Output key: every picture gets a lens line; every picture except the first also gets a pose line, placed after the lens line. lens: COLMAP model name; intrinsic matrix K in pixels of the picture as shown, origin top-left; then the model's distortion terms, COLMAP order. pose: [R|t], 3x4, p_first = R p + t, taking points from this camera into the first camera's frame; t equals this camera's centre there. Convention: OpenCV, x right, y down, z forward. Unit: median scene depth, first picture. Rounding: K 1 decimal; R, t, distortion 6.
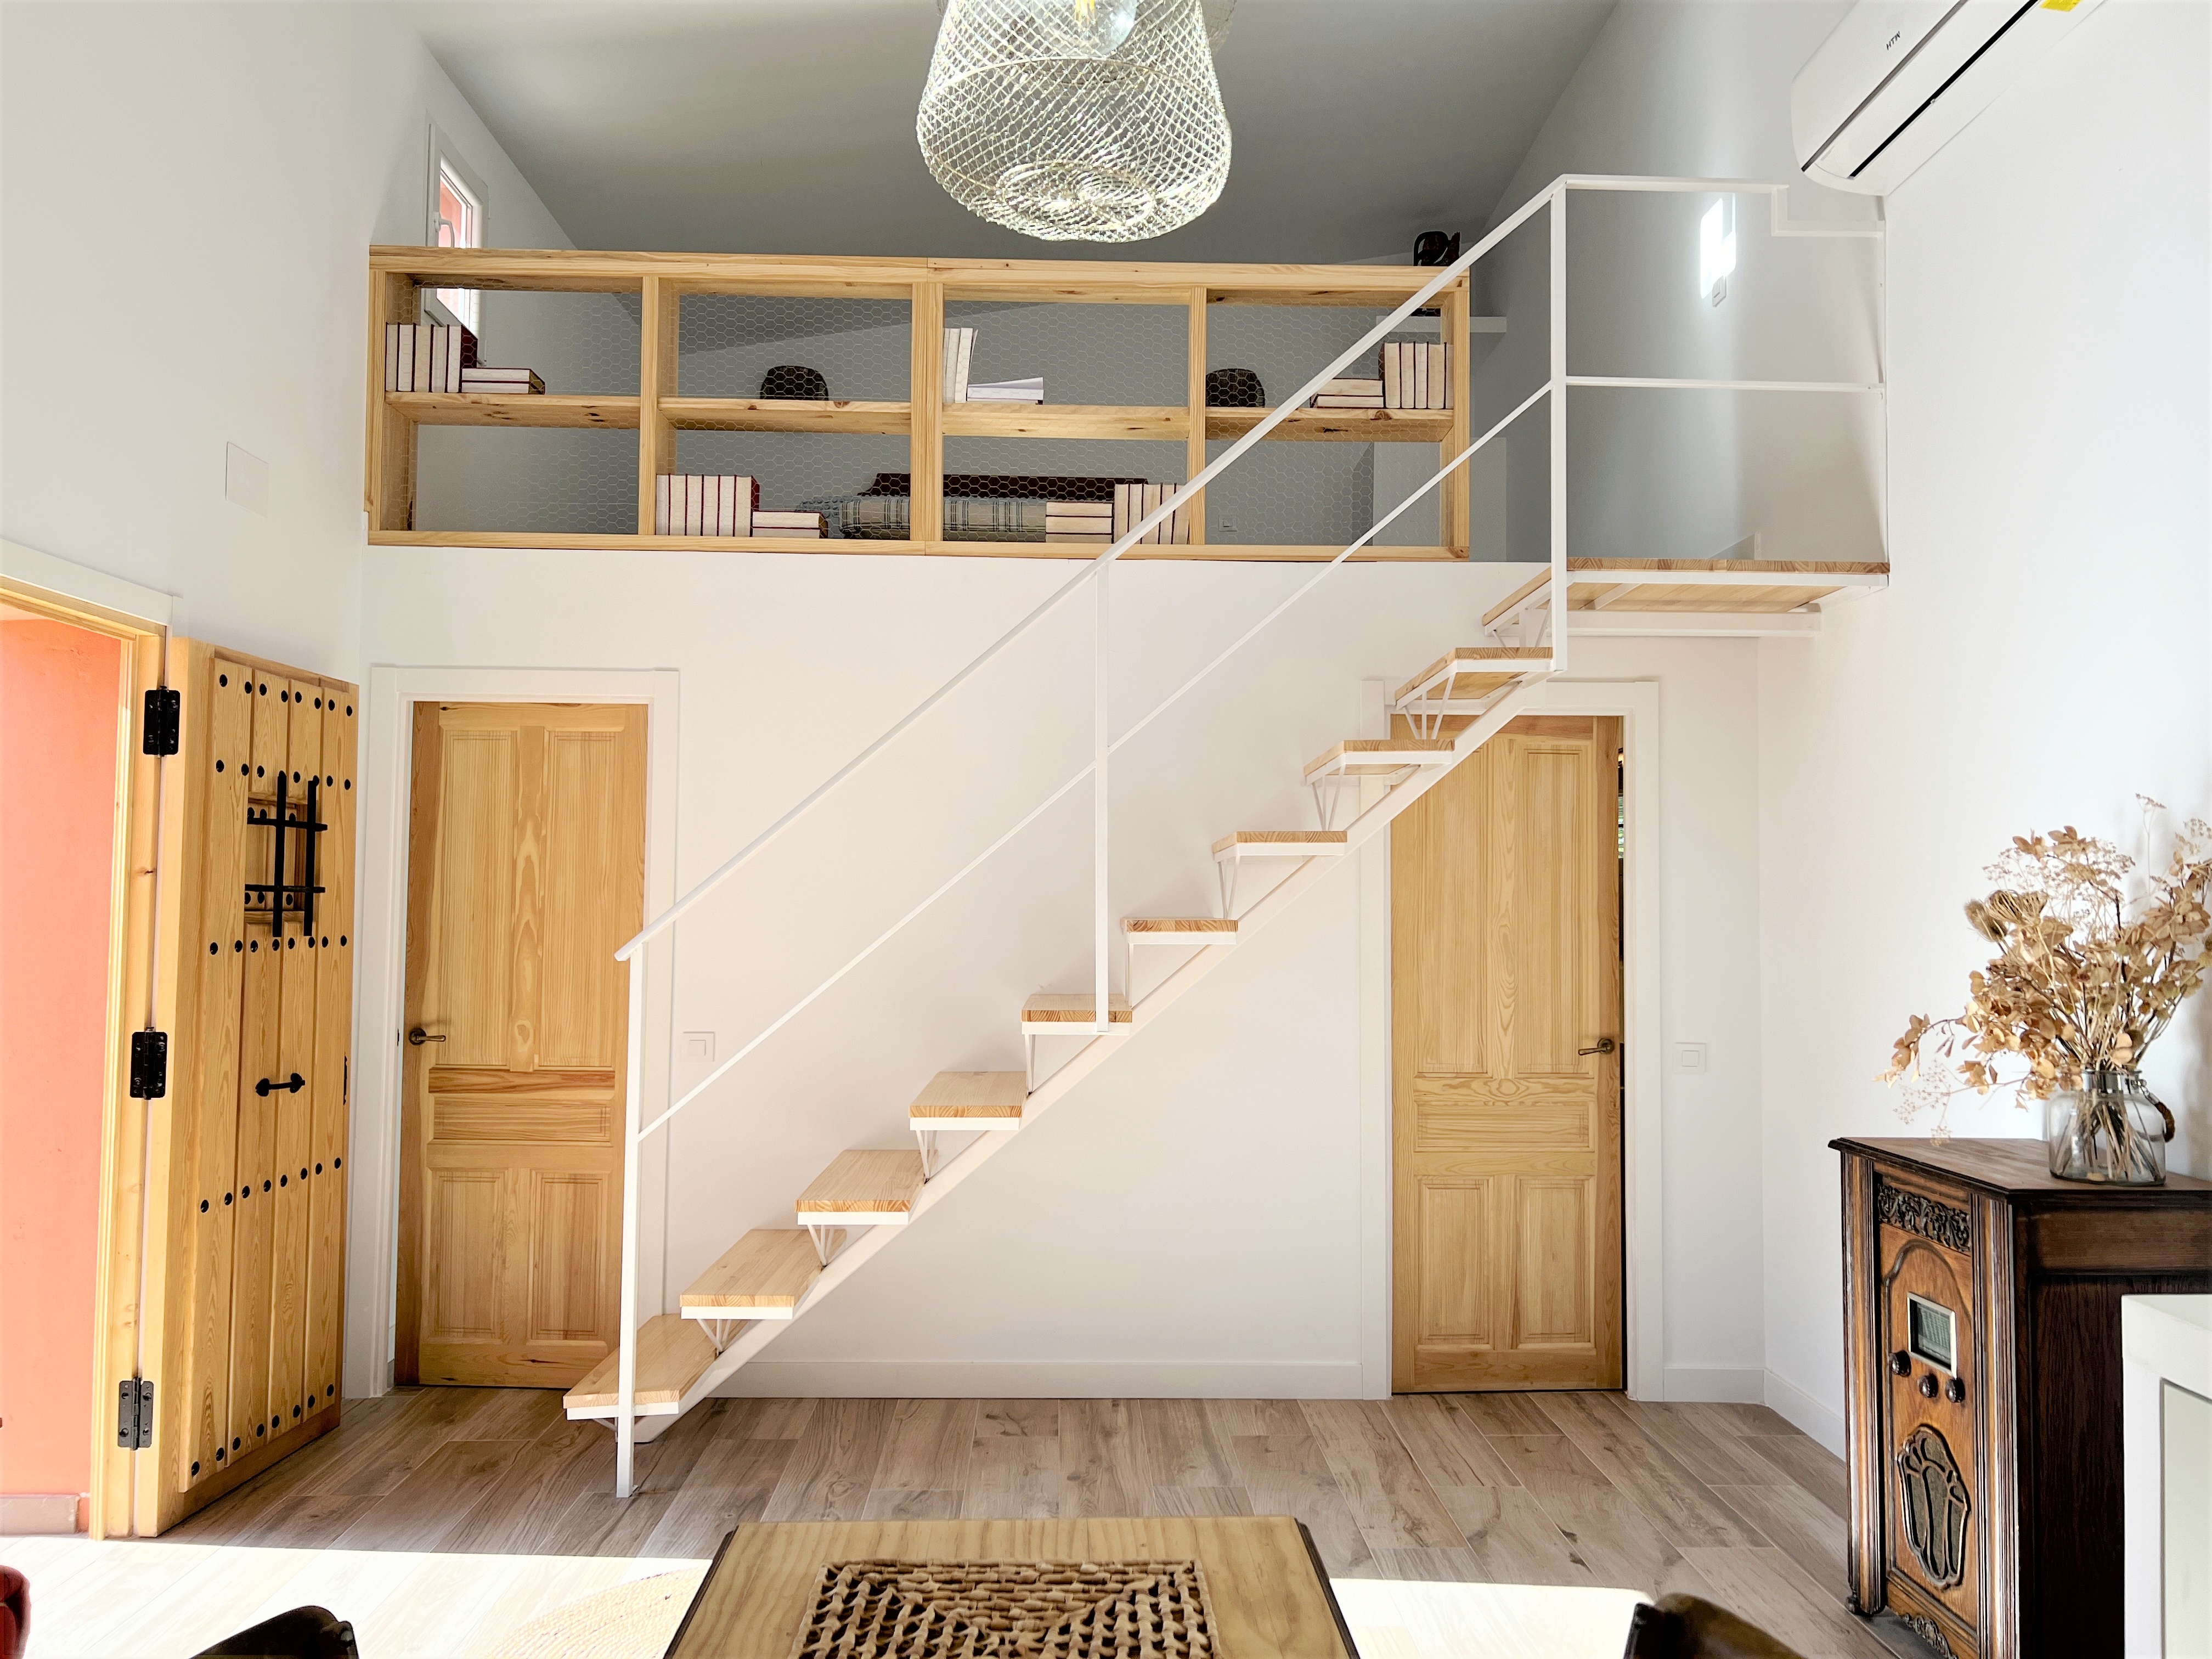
lens RADIAL K [[1669.5, 0, 1105.9], [0, 1669.5, 823.0], [0, 0, 1]] dist [0.057854, -0.064853]
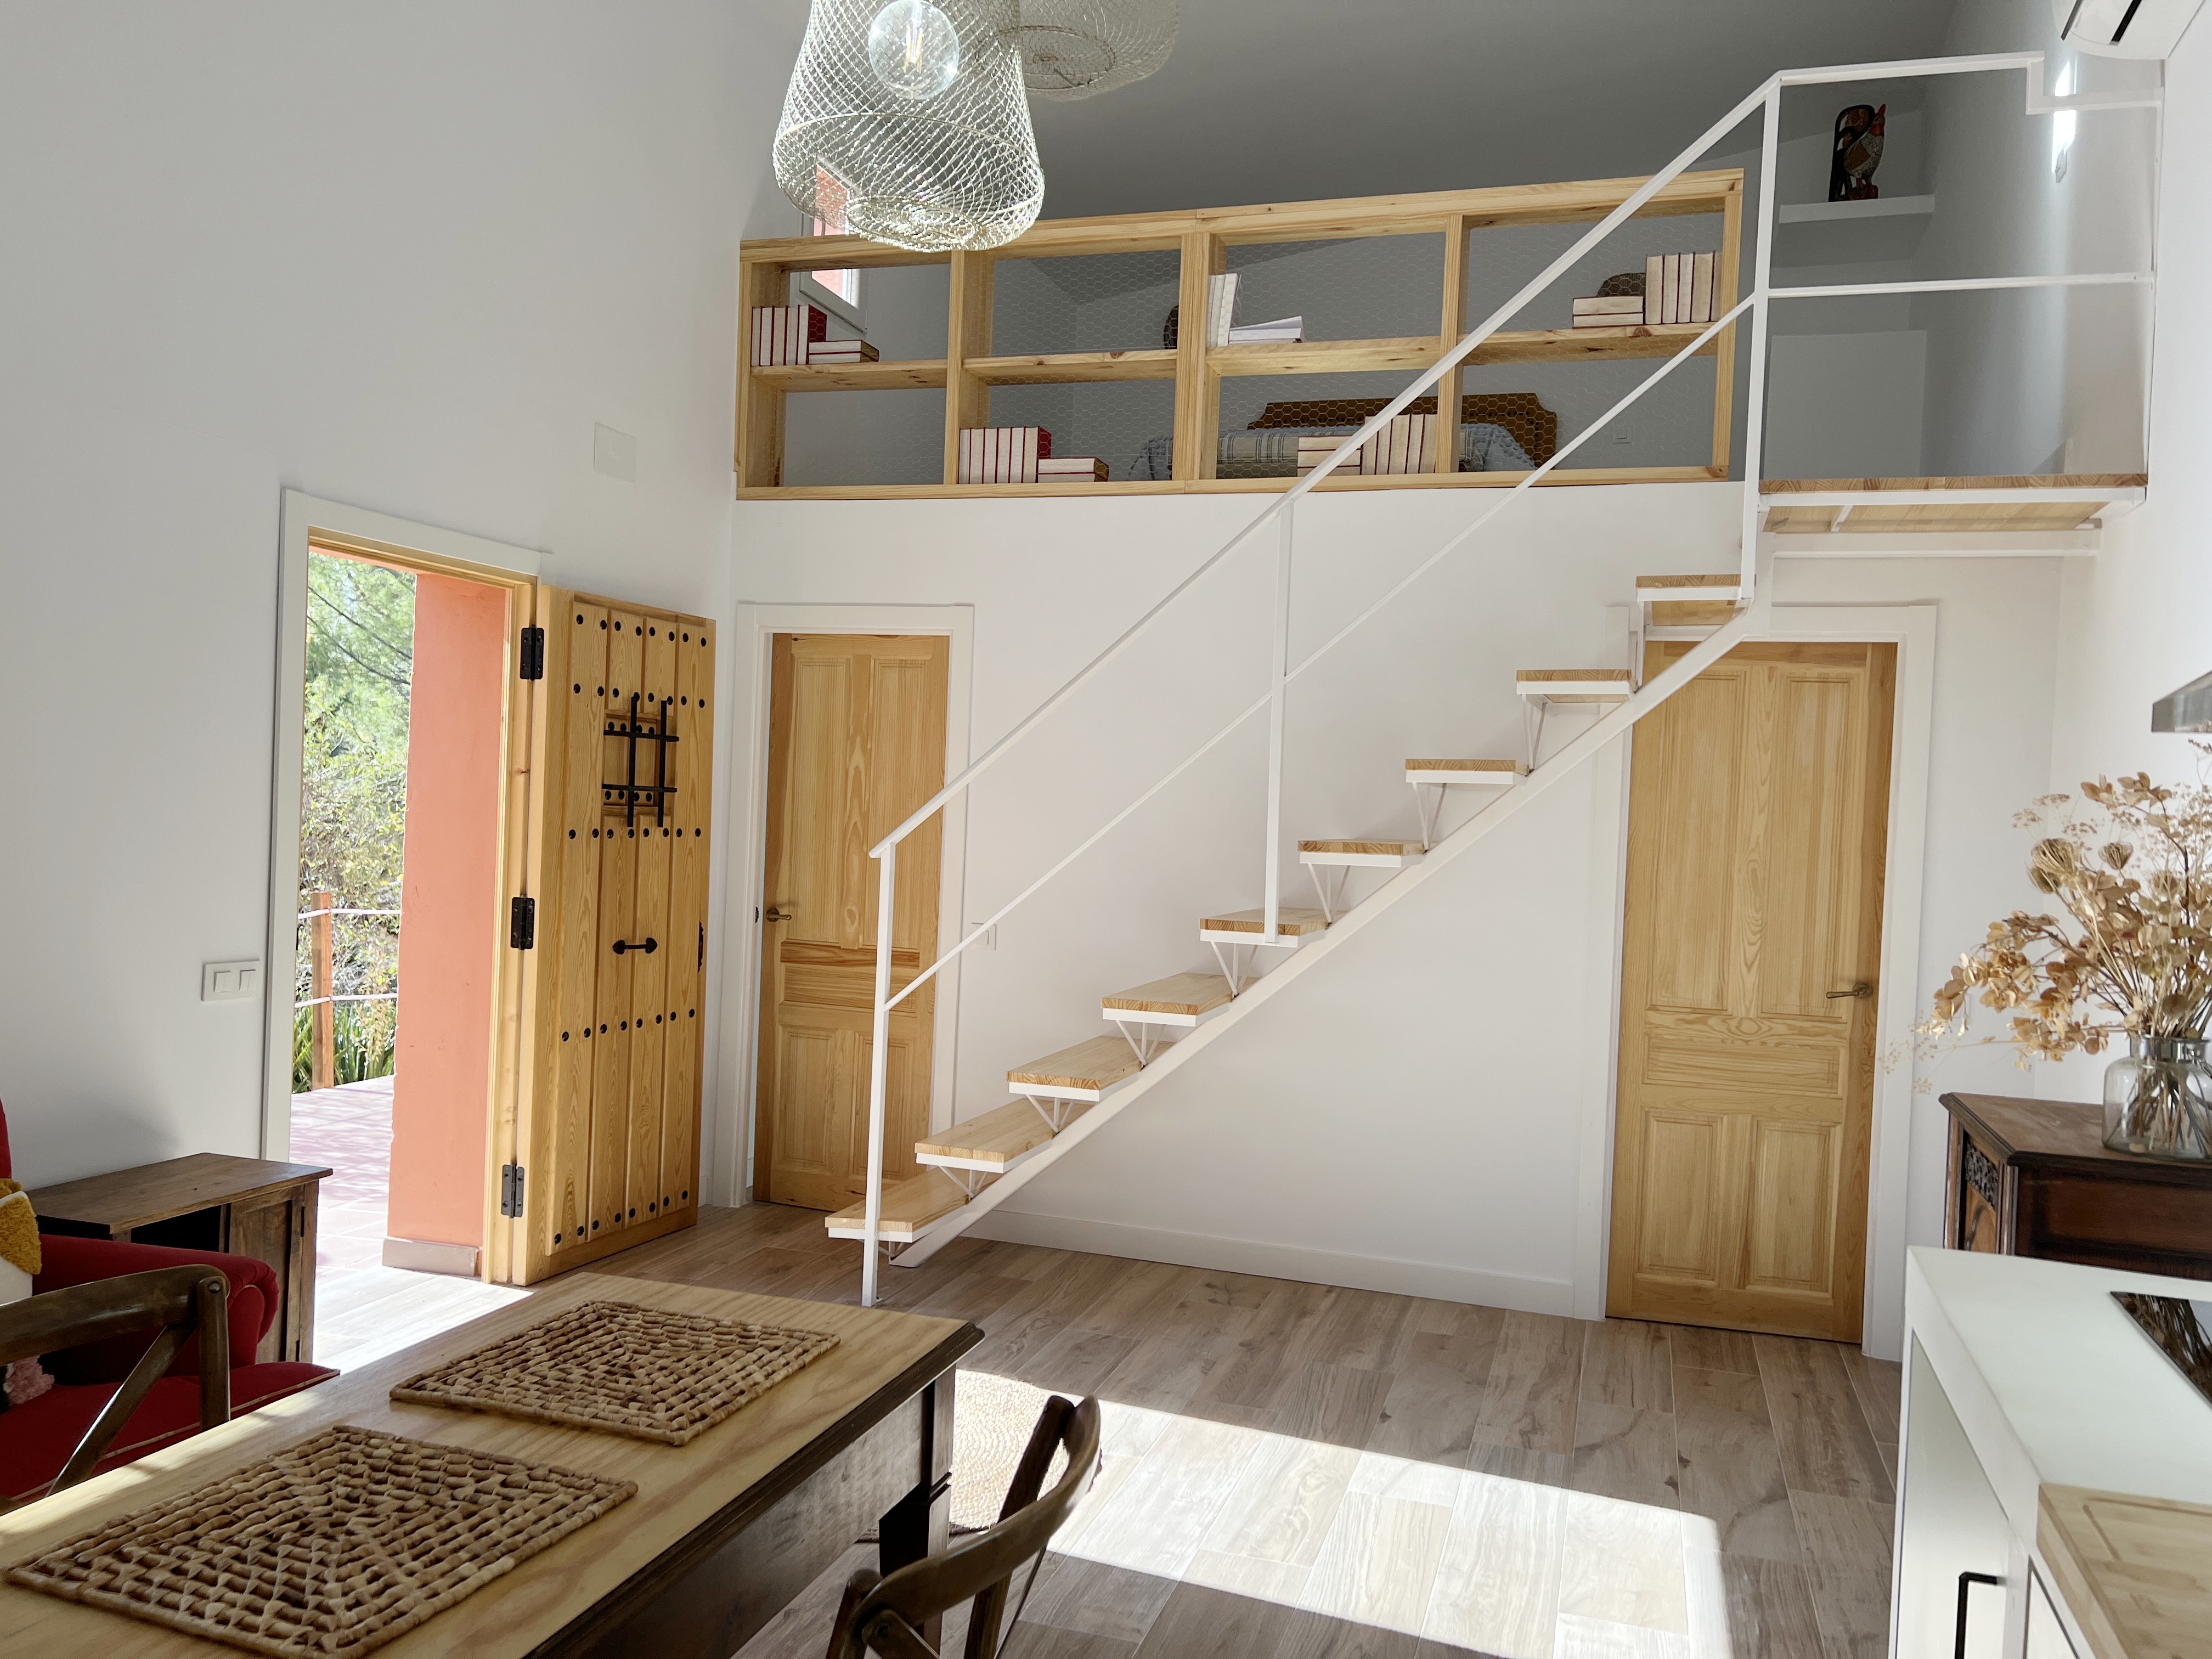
lens RADIAL K [[1661.2, 0, 1111.0], [0, 1661.2, 834.3], [0, 0, 1]] dist [0.060733, -0.075191]
pose [[0.943935, 0.036136, -0.328147, 0.224915], [-0.016929, 0.997982, 0.061201, -0.007456], [0.329696, -0.052215, 0.942642, -0.035703]]
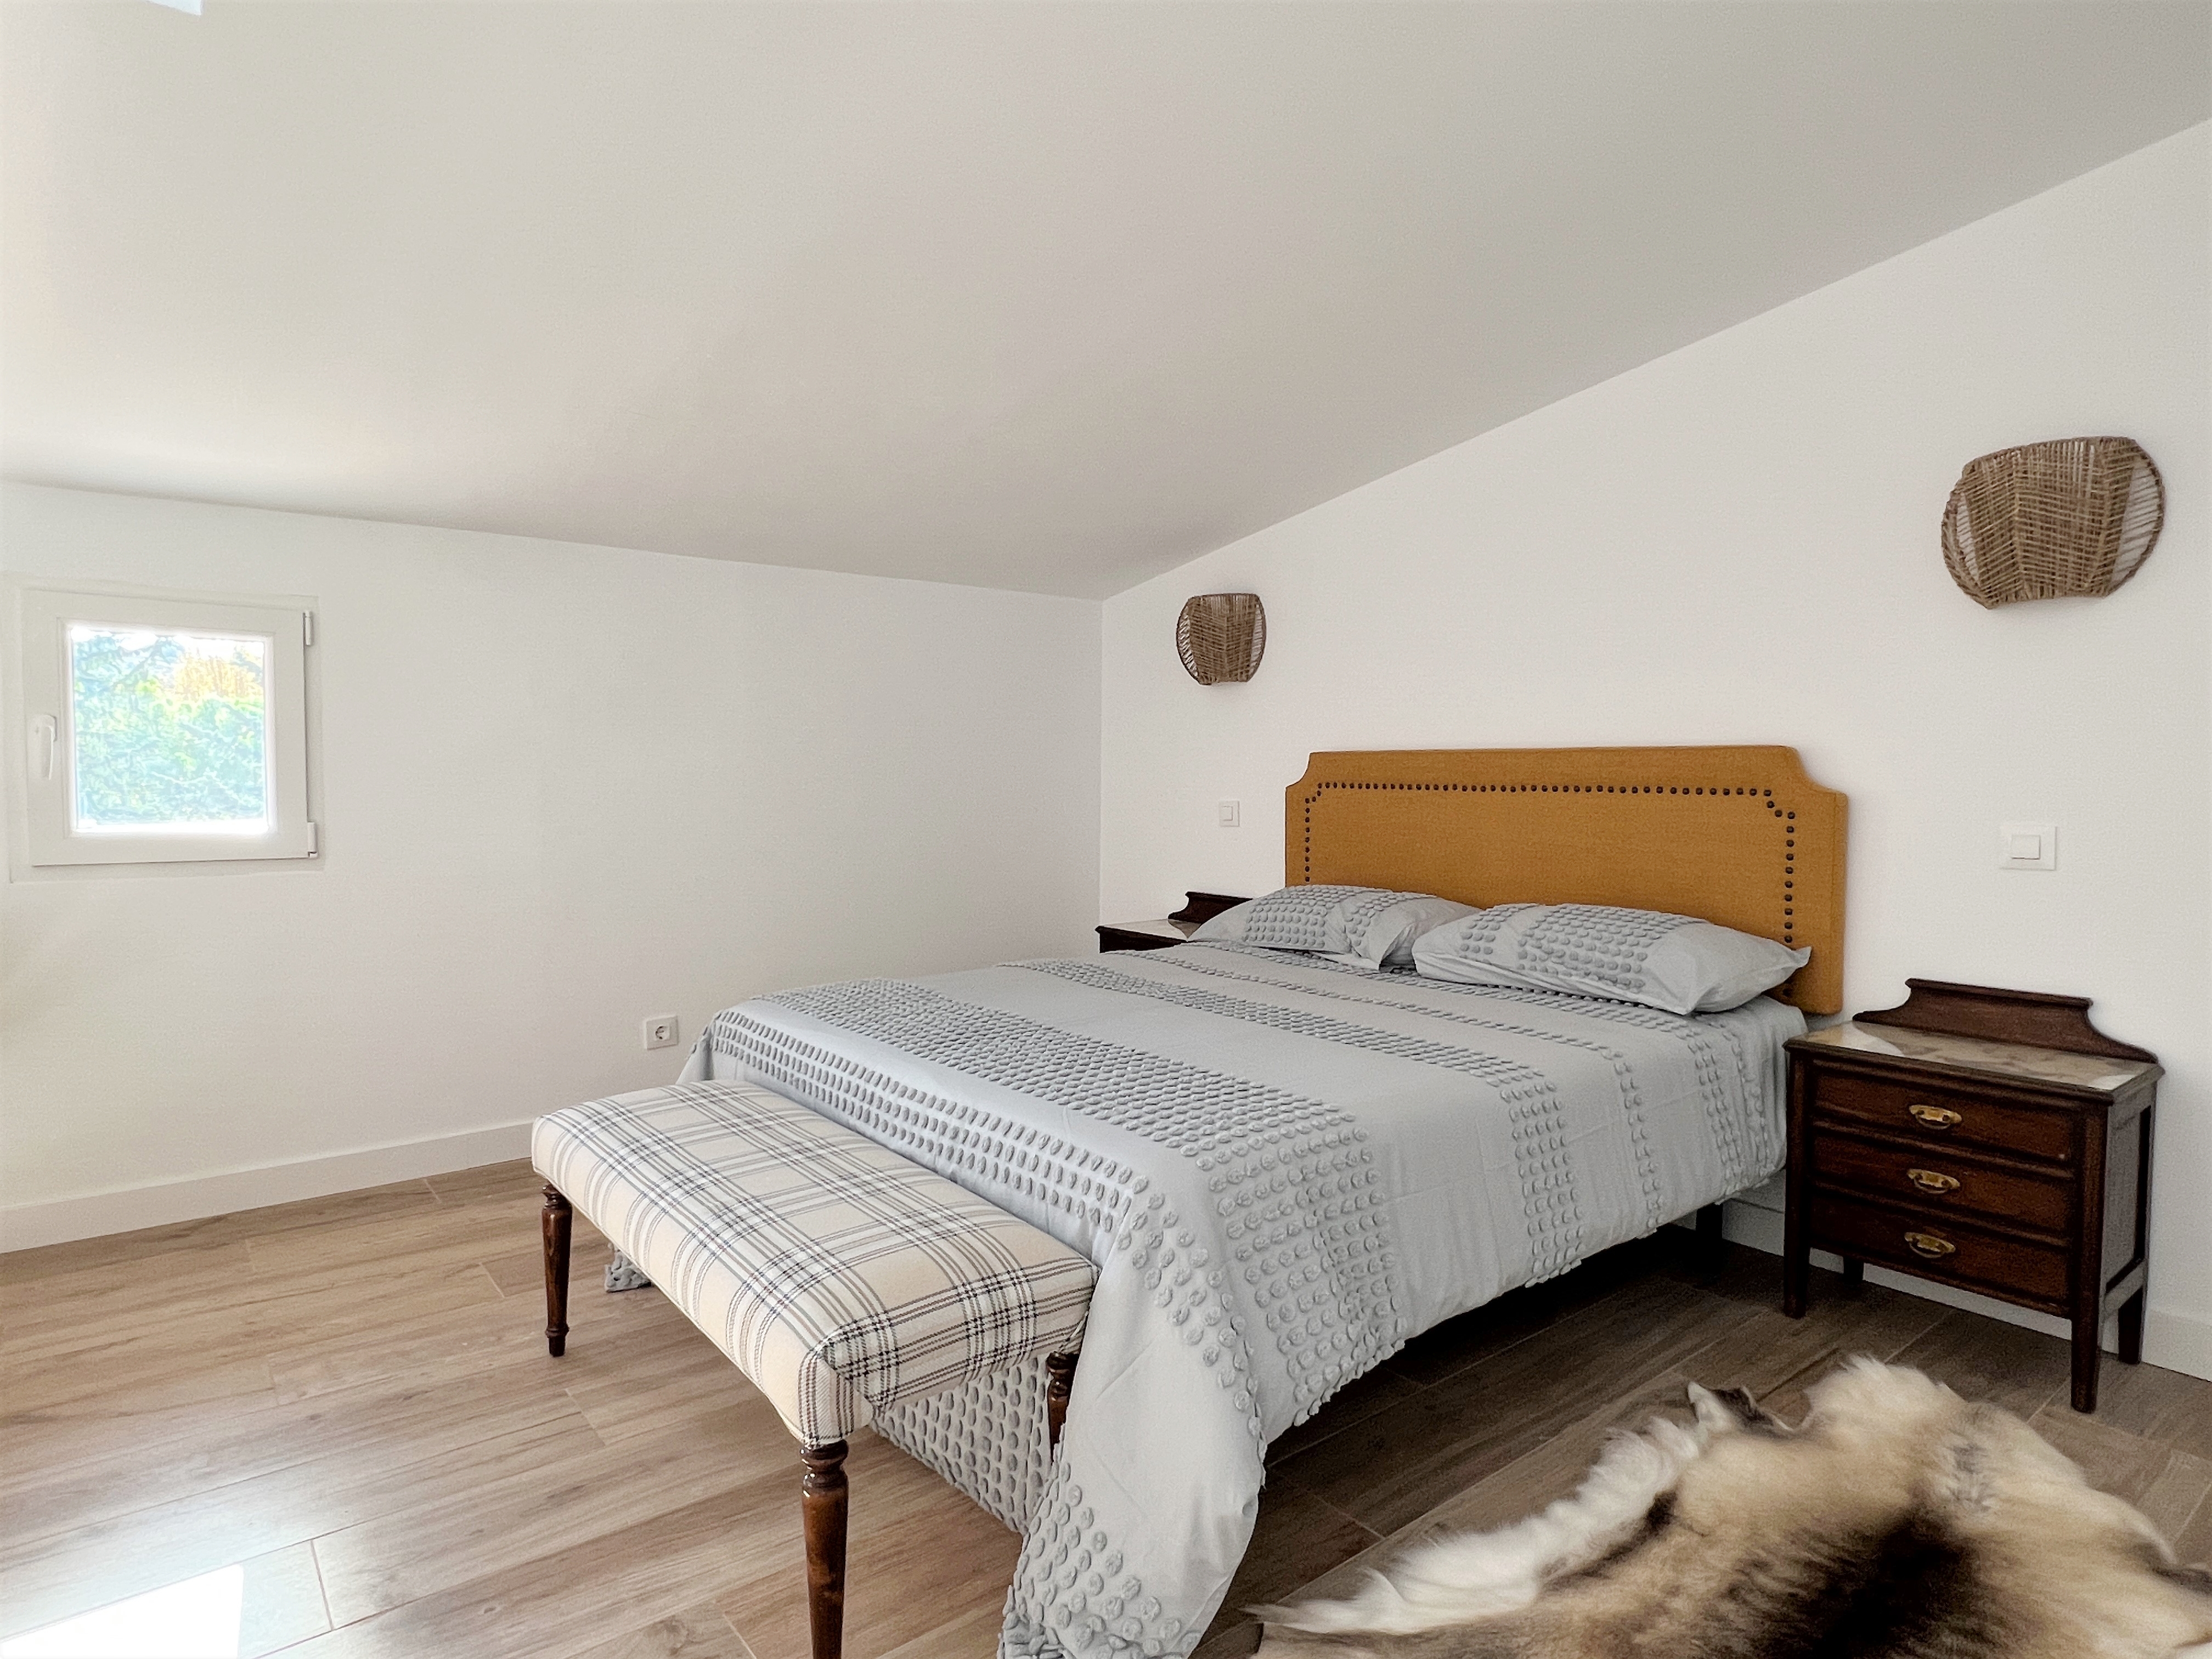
lens RADIAL K [[1223.3, 0, 1106.0], [0, 1223.3, 829.5], [0, 0, 1]] dist [-0.004460, -0.000726]
pose [[0.605450, 0.030709, -0.795291, 0.308955], [0.043504, 0.996484, 0.071598, -0.401859], [0.794694, -0.077947, 0.601985, 1.259579]]
